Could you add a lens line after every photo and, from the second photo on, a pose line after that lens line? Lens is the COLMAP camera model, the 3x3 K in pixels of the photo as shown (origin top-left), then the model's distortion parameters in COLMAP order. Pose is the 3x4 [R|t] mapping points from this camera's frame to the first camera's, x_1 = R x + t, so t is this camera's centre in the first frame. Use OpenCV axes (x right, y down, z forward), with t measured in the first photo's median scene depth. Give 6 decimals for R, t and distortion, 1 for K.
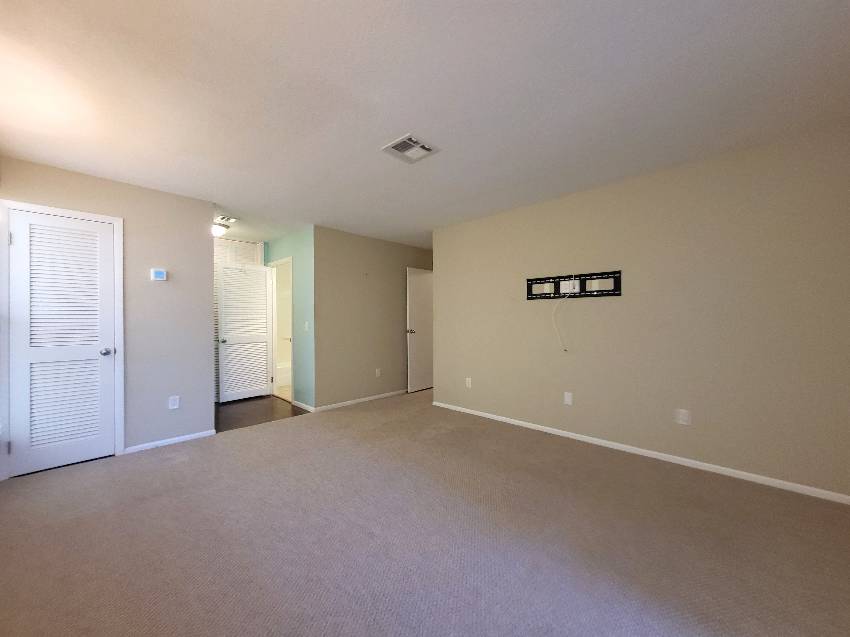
lens RADIAL K [[346.2, 0, 407.3], [0, 346.2, 317.8], [0, 0, 1]] dist [0.002313, 0.000241]
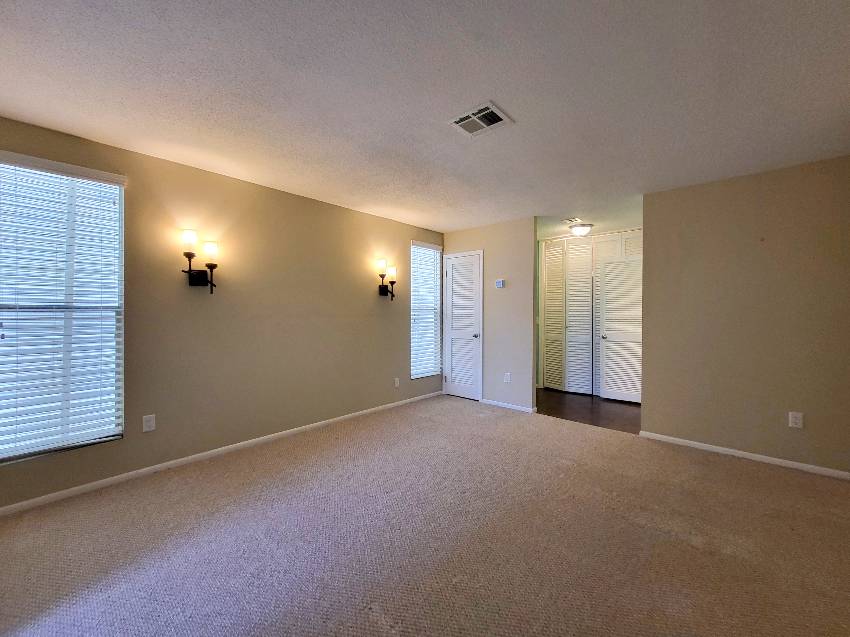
lens RADIAL K [[331.0, 0, 422.0], [0, 331.0, 315.8], [0, 0, 1]] dist [0.000537, 0.000036]
pose [[0.054744, 0.005283, -0.998486, 0.554218], [-0.002615, 0.999983, 0.005148, 0.001024], [0.998497, 0.002330, 0.054757, 0.572083]]
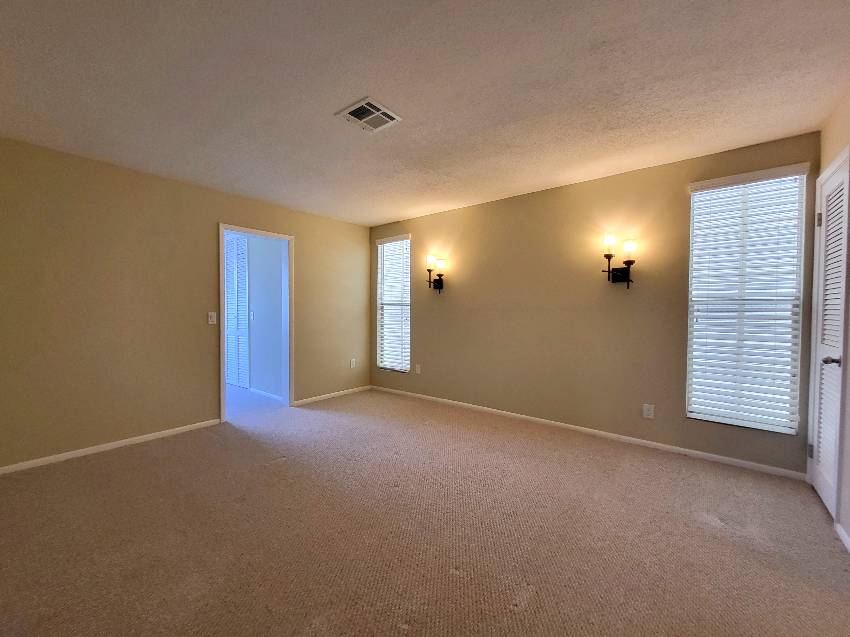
lens RADIAL K [[331.0, 0, 422.0], [0, 331.0, 315.8], [0, 0, 1]] dist [0.000537, 0.000036]
pose [[-0.986135, -0.006986, -0.165798, -0.002455], [-0.010326, 0.999761, 0.019295, 0.011080], [0.165624, 0.020740, -0.985971, 1.270630]]
